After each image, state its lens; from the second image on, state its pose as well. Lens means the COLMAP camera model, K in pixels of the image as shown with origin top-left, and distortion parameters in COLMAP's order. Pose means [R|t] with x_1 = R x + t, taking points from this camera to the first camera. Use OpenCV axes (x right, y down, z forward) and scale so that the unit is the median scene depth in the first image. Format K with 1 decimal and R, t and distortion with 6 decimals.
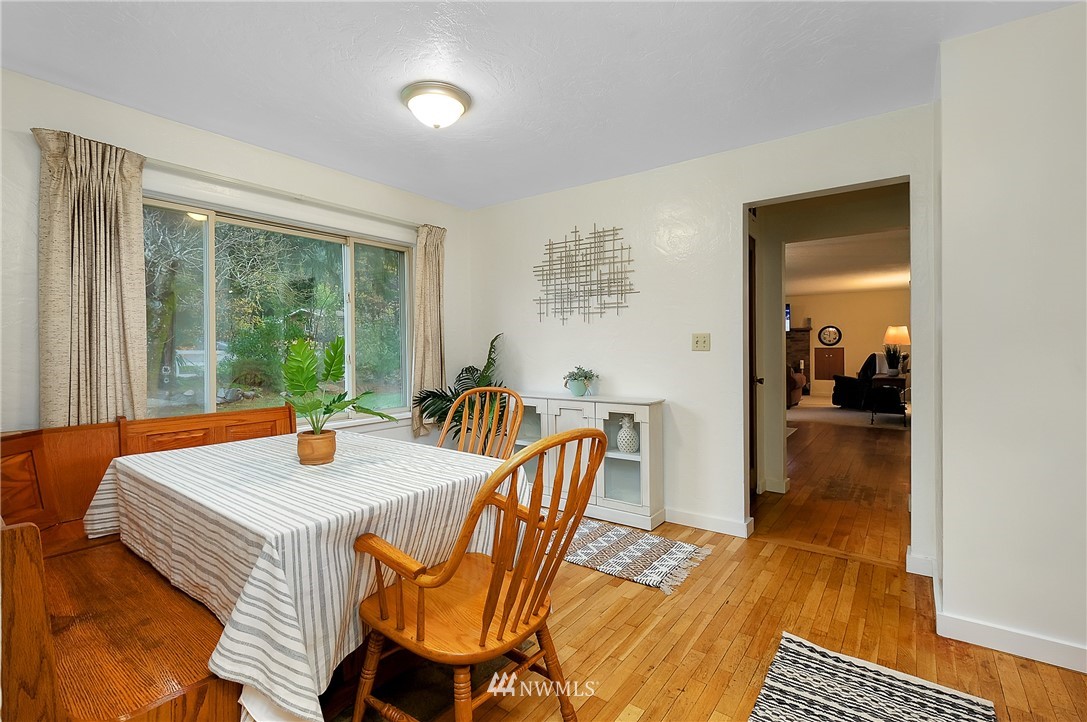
lens RADIAL K [[480.0, 0, 542.0], [0, 480.0, 353.9], [0, 0, 1]] dist [-0.000607, 0.000147]
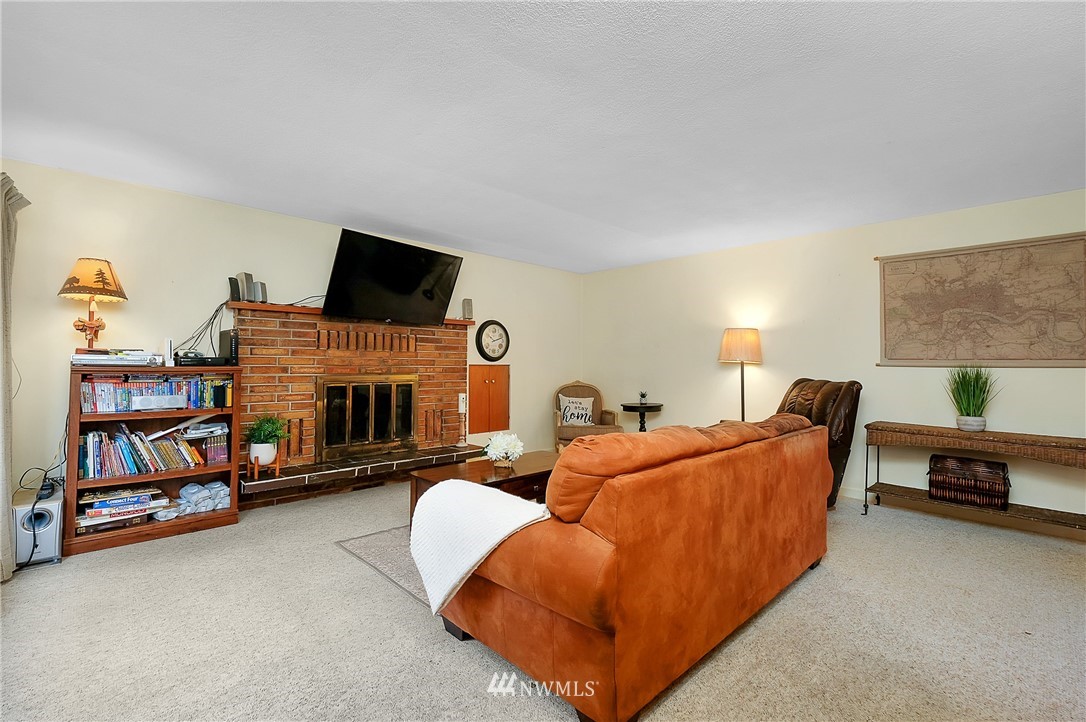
lens RADIAL K [[485.8, 0, 541.8], [0, 485.8, 345.6], [0, 0, 1]] dist [0.000302, -0.000152]
pose [[0.159618, 0.047251, 0.986047, 0.125015], [0.000125, 0.998853, -0.047884, -0.009068], [-0.987179, 0.007766, 0.159429, 0.872049]]
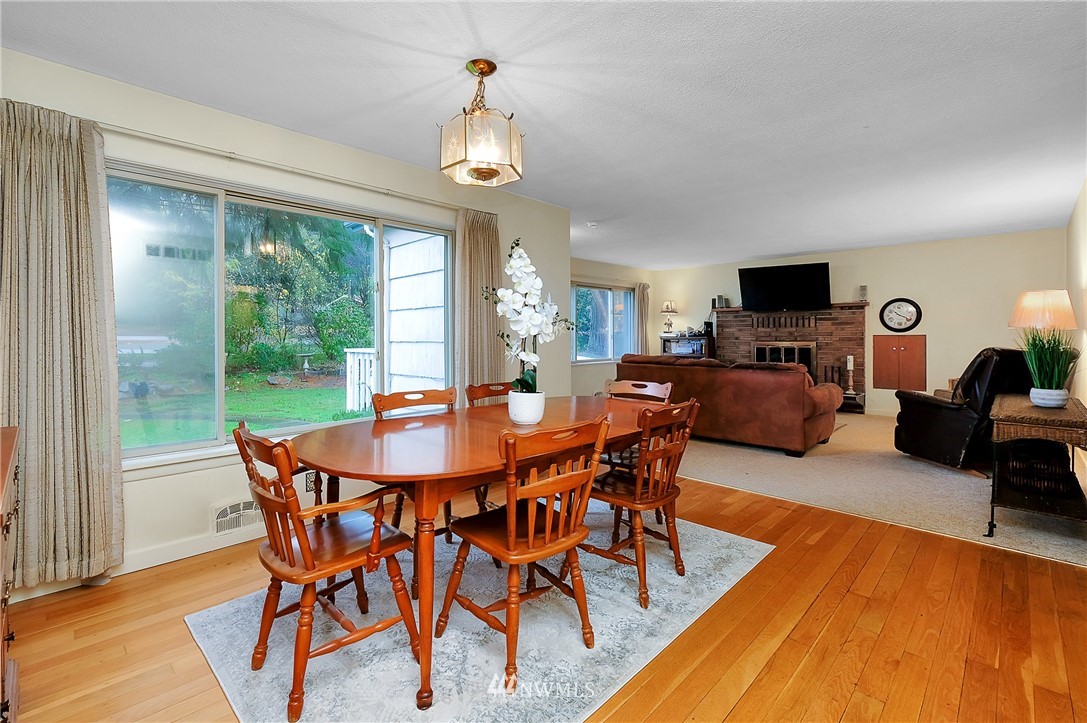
lens RADIAL K [[486.3, 0, 542.3], [0, 486.3, 346.0], [0, 0, 1]] dist [0.000302, -0.000152]
pose [[0.992968, 0.009130, -0.118030, 0.234601], [-0.007889, 0.999909, 0.010981, -0.002769], [0.118119, -0.009973, 0.992949, 0.356330]]
